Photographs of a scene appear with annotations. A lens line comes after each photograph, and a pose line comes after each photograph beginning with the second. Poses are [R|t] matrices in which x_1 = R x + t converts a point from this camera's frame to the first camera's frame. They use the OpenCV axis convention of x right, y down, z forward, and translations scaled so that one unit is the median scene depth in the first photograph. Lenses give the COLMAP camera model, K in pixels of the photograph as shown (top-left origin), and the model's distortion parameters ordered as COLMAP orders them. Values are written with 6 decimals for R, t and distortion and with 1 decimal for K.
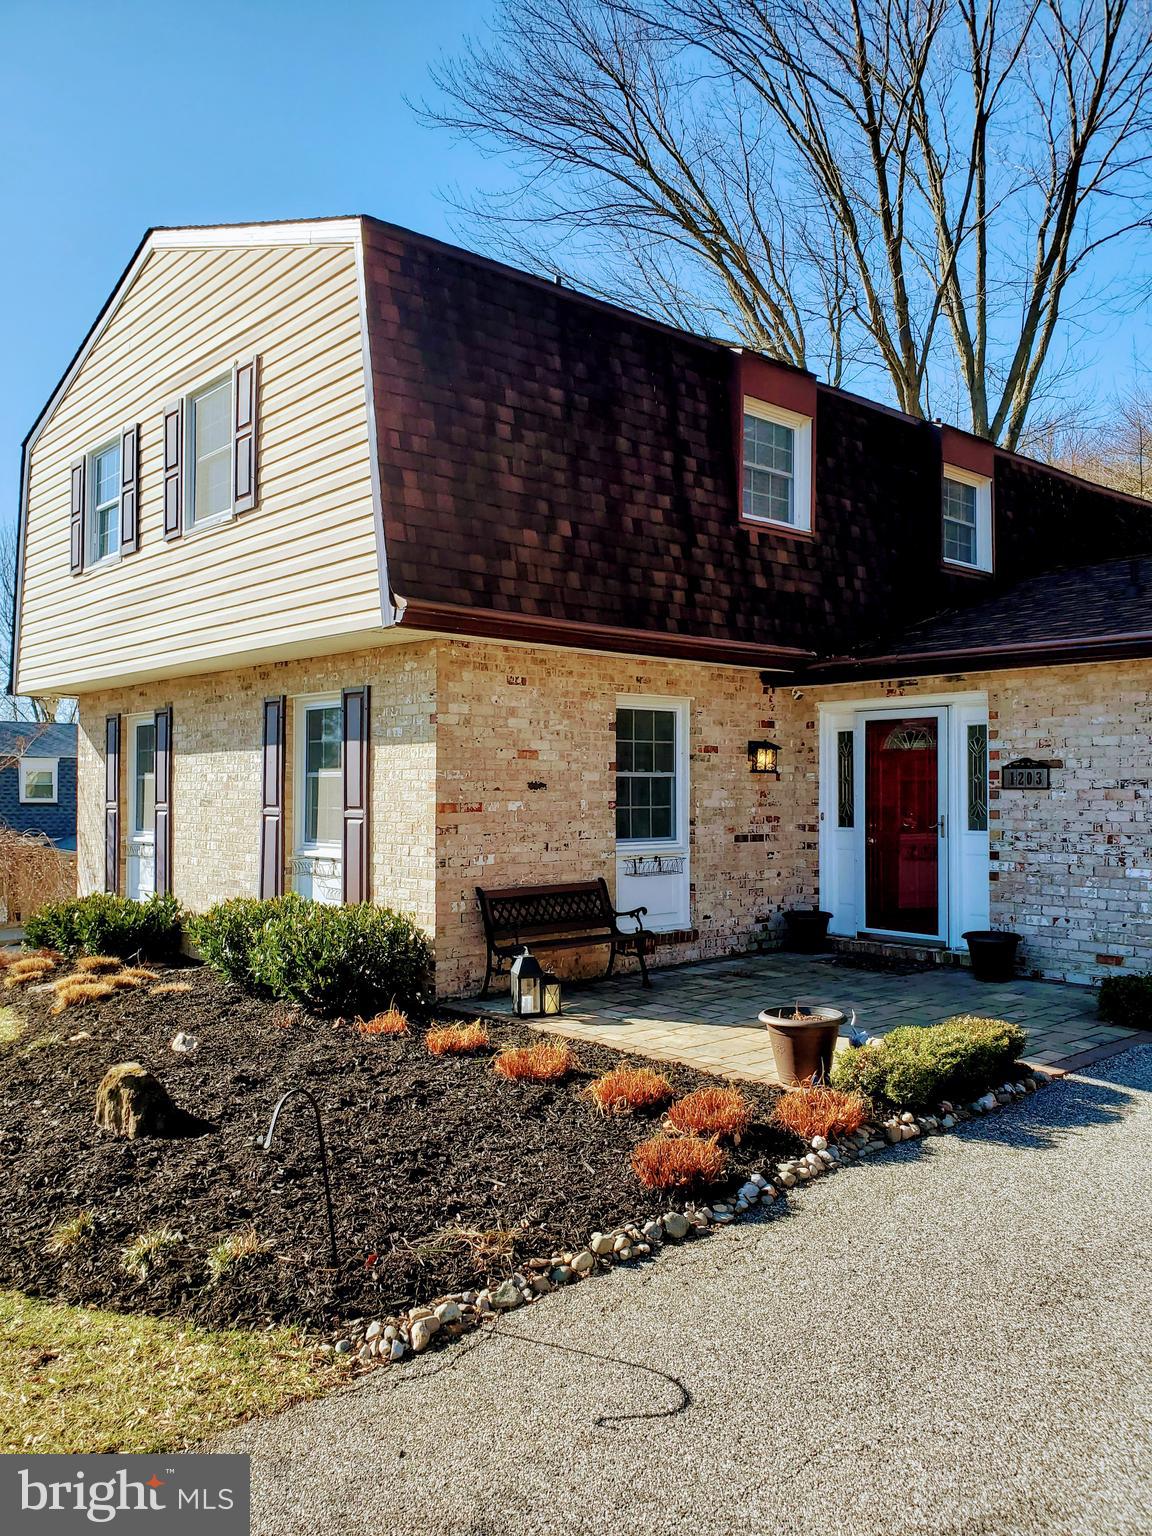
lens RADIAL K [[1219.5, 0, 518.3], [0, 1219.5, 772.3], [0, 0, 1]] dist [0.009303, 0.002308]
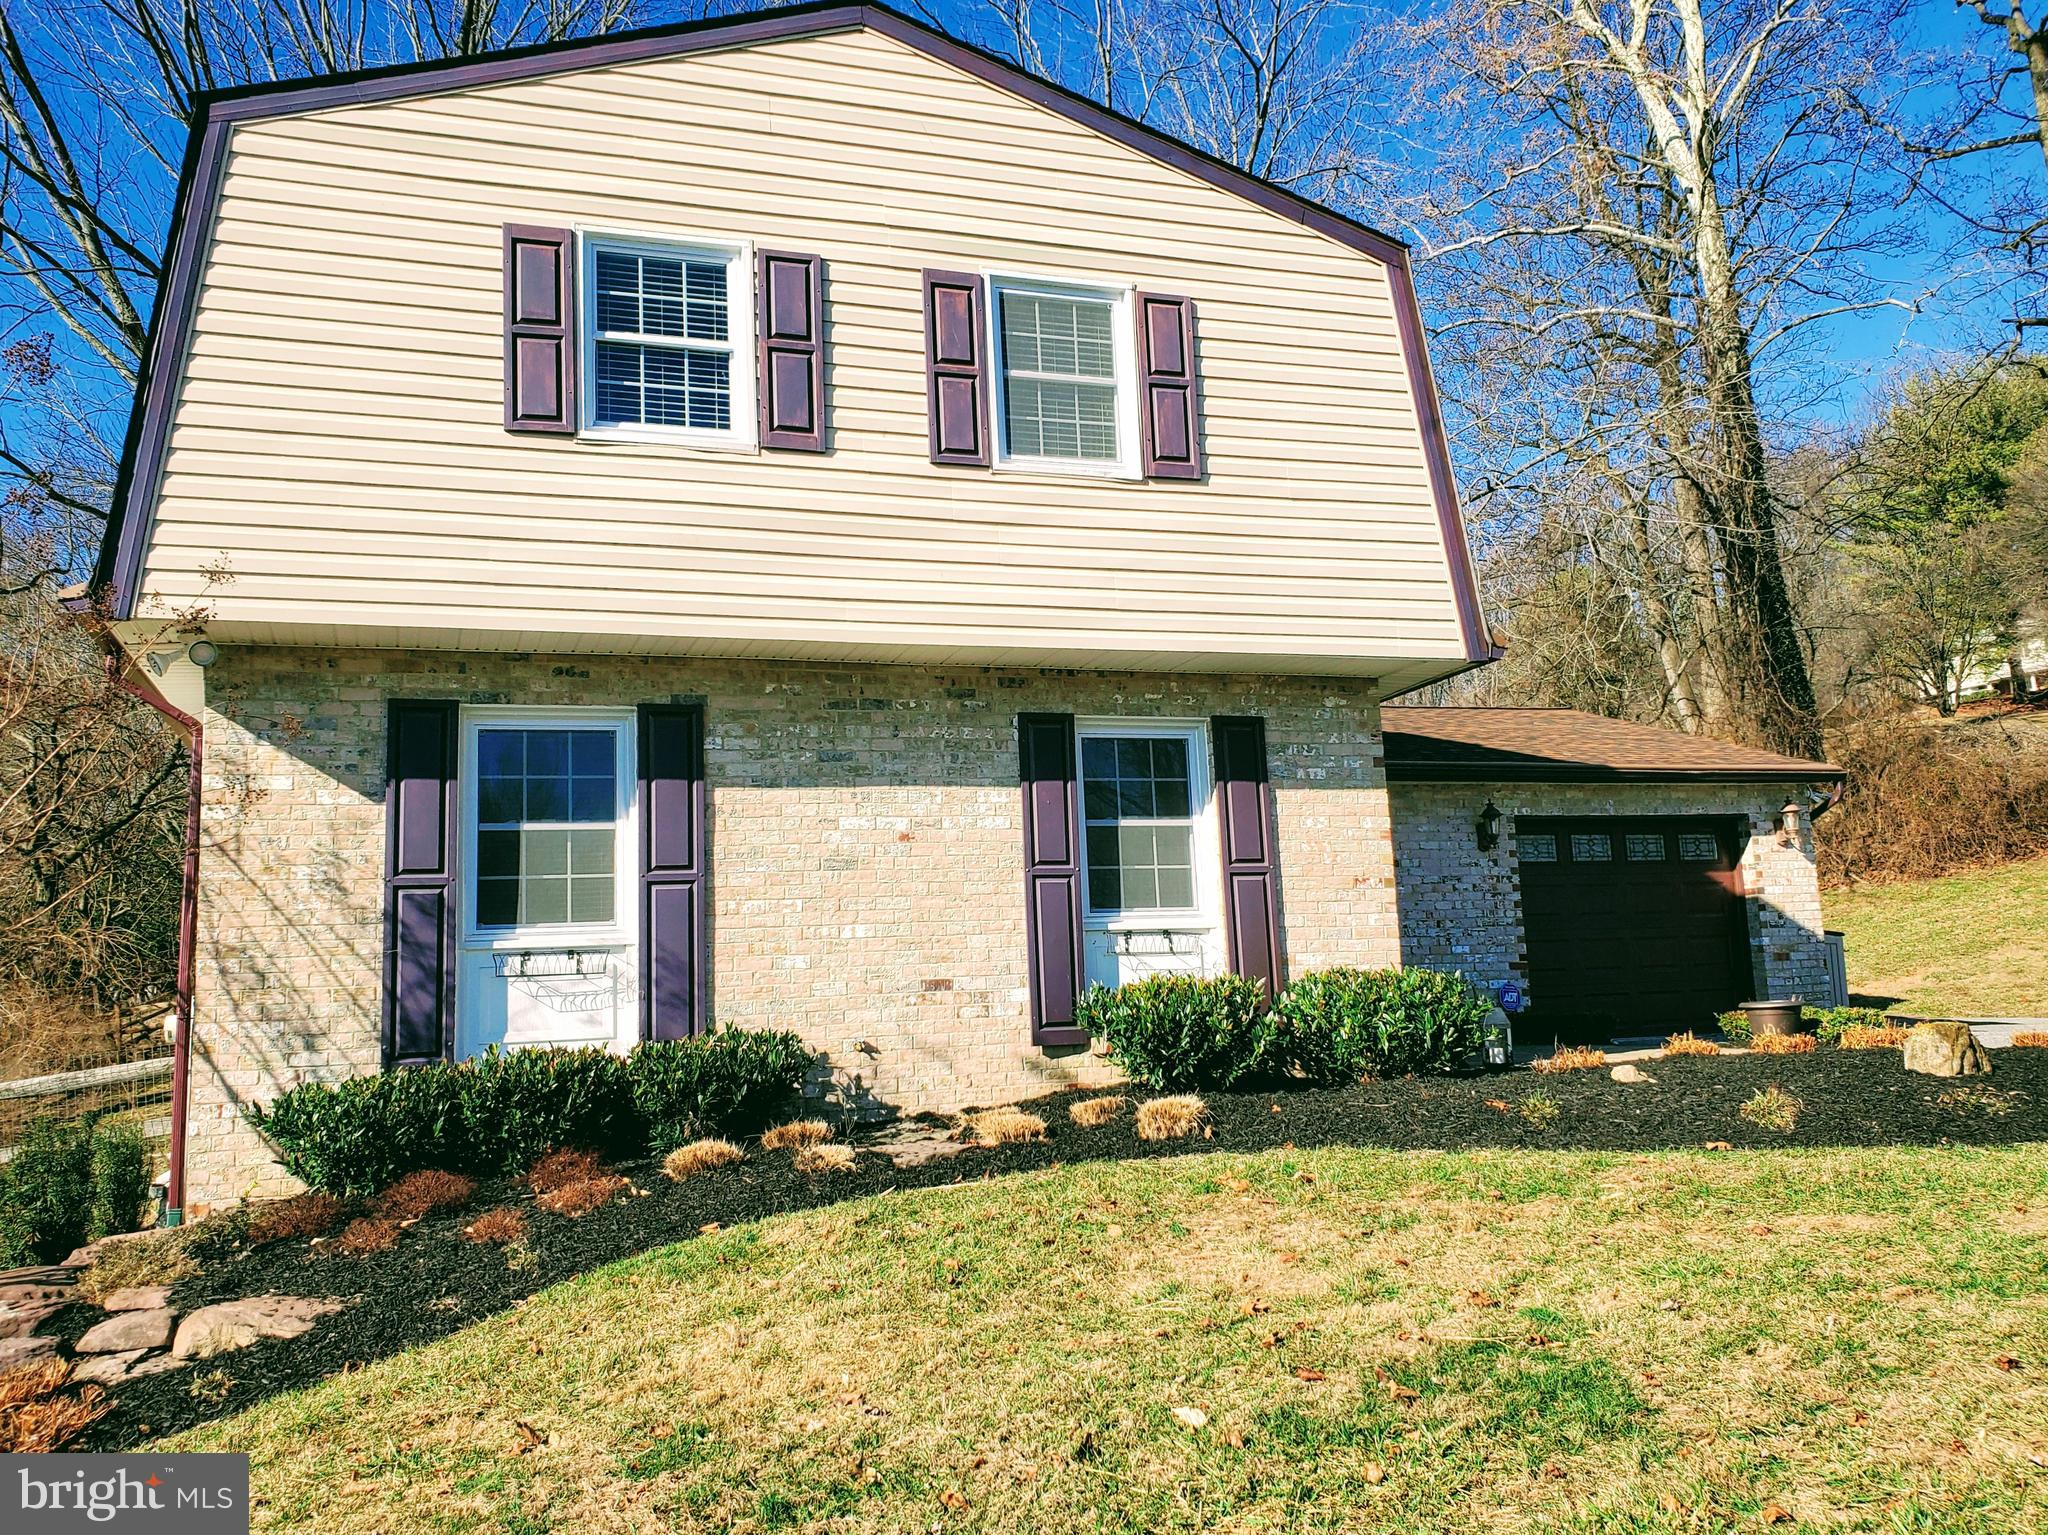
lens RADIAL K [[1673.5, 0, 1054.0], [0, 1673.5, 754.4], [0, 0, 1]] dist [0.105382, -0.218151]
pose [[0.357731, 0.126840, 0.925170, -1.199471], [0.030725, 0.988597, -0.147416, 0.117116], [-0.933319, 0.081161, 0.349755, 0.696141]]
